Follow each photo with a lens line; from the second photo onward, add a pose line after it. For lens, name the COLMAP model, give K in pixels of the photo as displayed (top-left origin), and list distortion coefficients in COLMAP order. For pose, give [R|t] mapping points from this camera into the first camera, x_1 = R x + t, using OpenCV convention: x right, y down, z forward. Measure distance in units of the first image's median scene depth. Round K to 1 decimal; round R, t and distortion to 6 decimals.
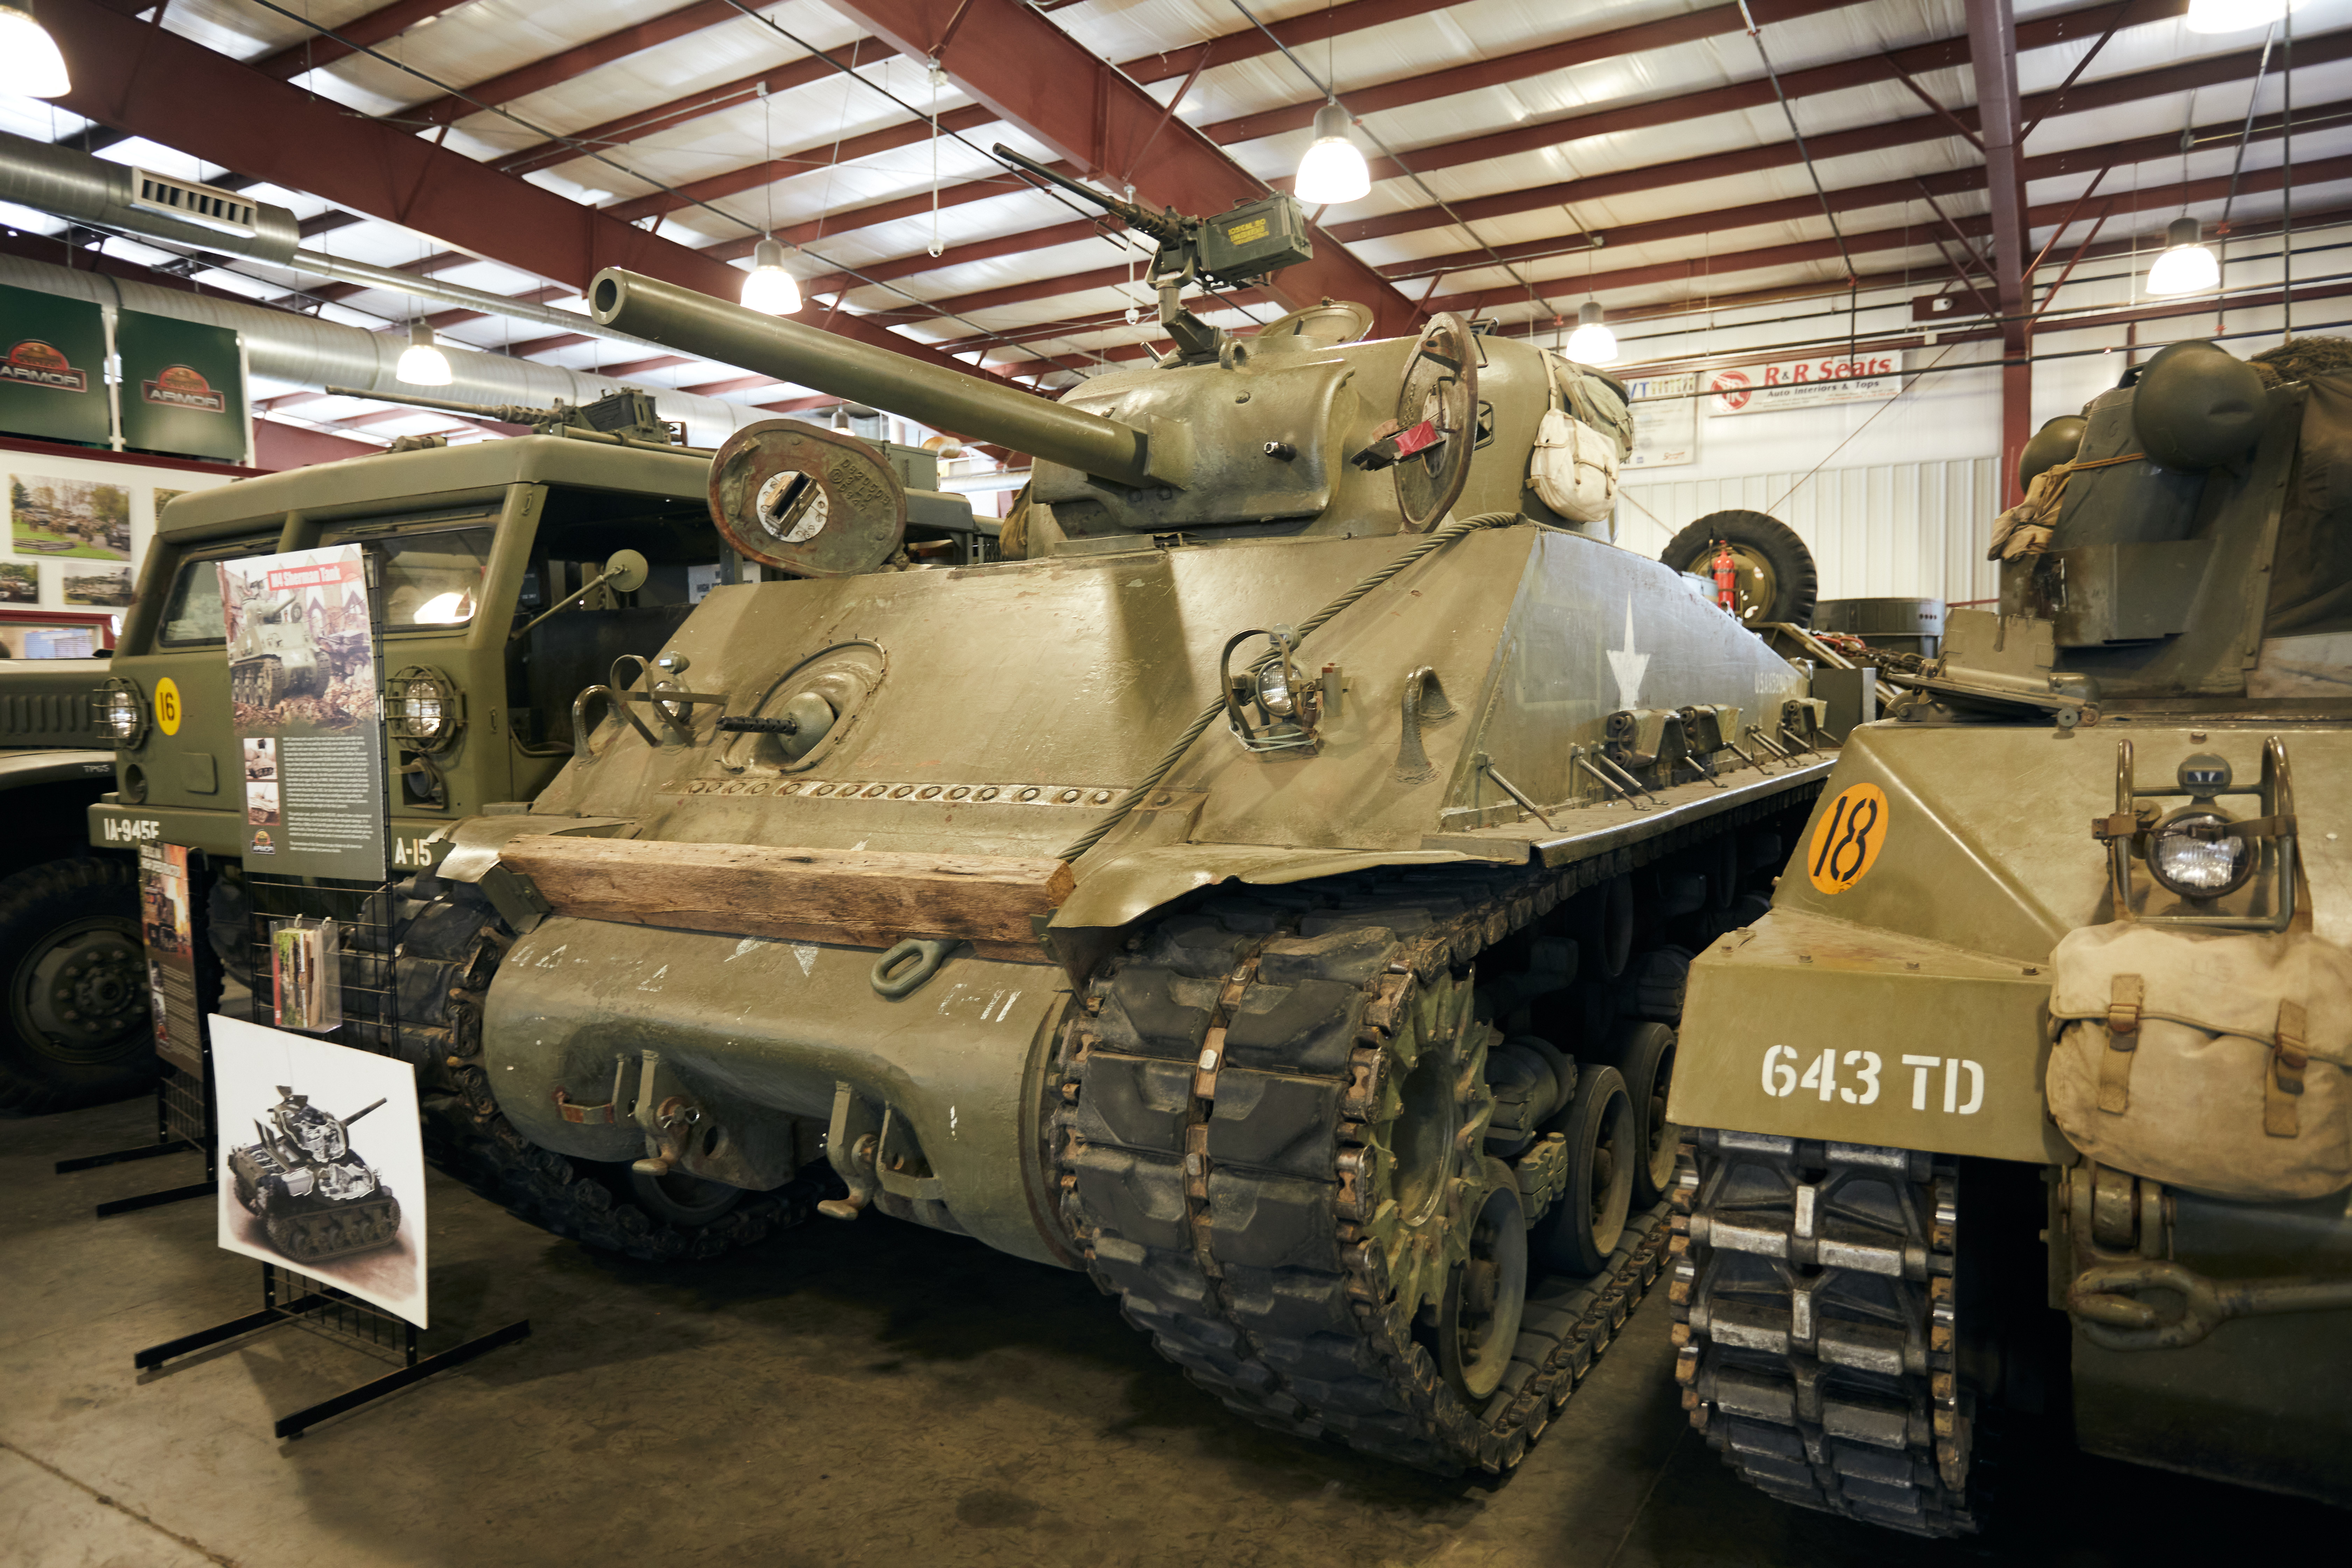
lens RADIAL K [[1492.9, 0, 1175.2], [0, 1492.9, 785.5], [0, 0, 1]] dist [-0.005880, -0.002114]
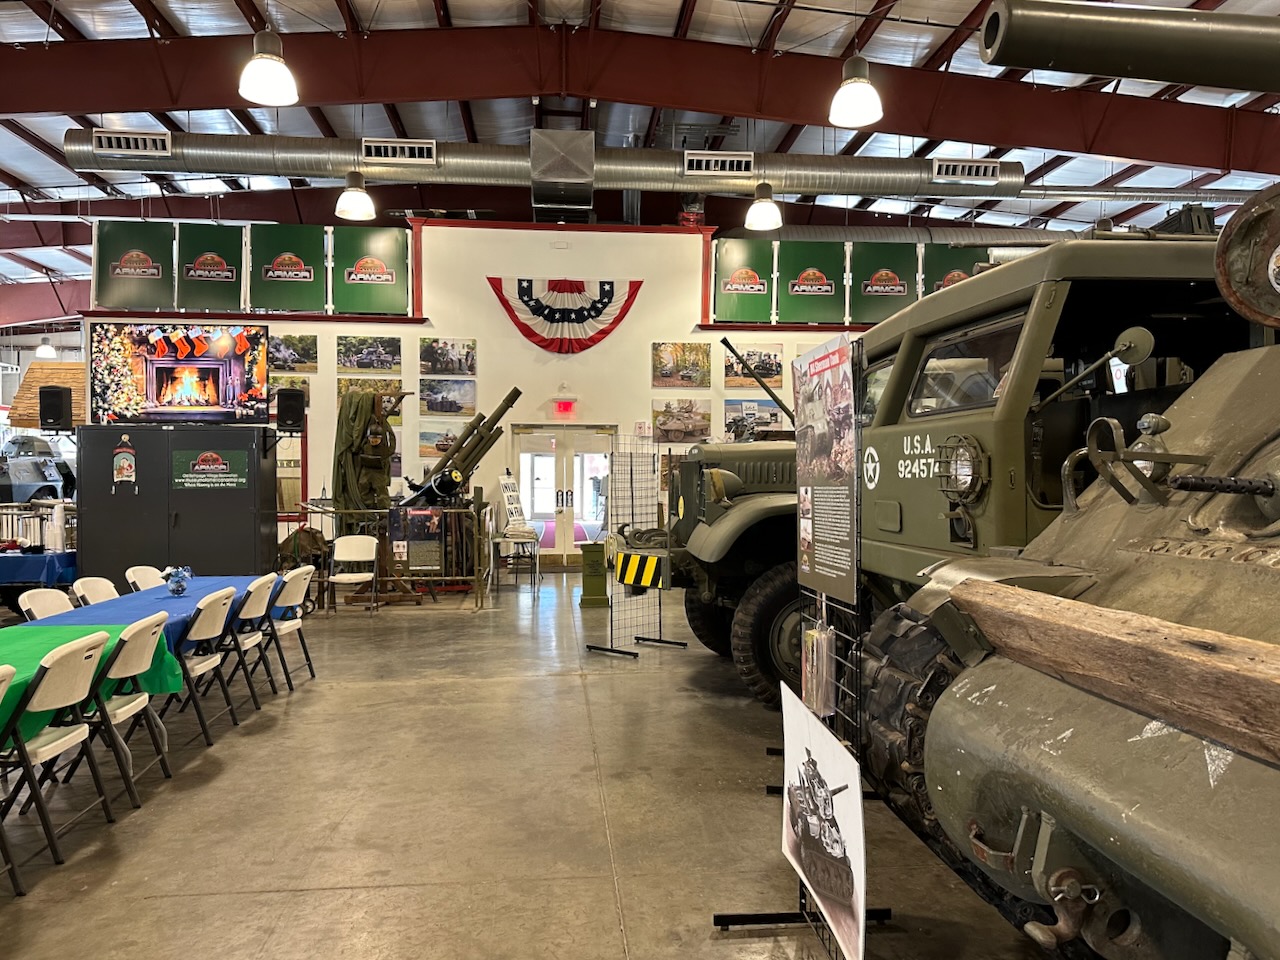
lens RADIAL K [[950.9, 0, 639.3], [0, 950.9, 482.5], [0, 0, 1]] dist [0.030055, -0.021474]
pose [[0.589143, 0.018577, -0.807815, -0.005395], [-0.054730, 0.998357, -0.016957, -0.012939], [0.806173, 0.054202, 0.589192, 0.366807]]
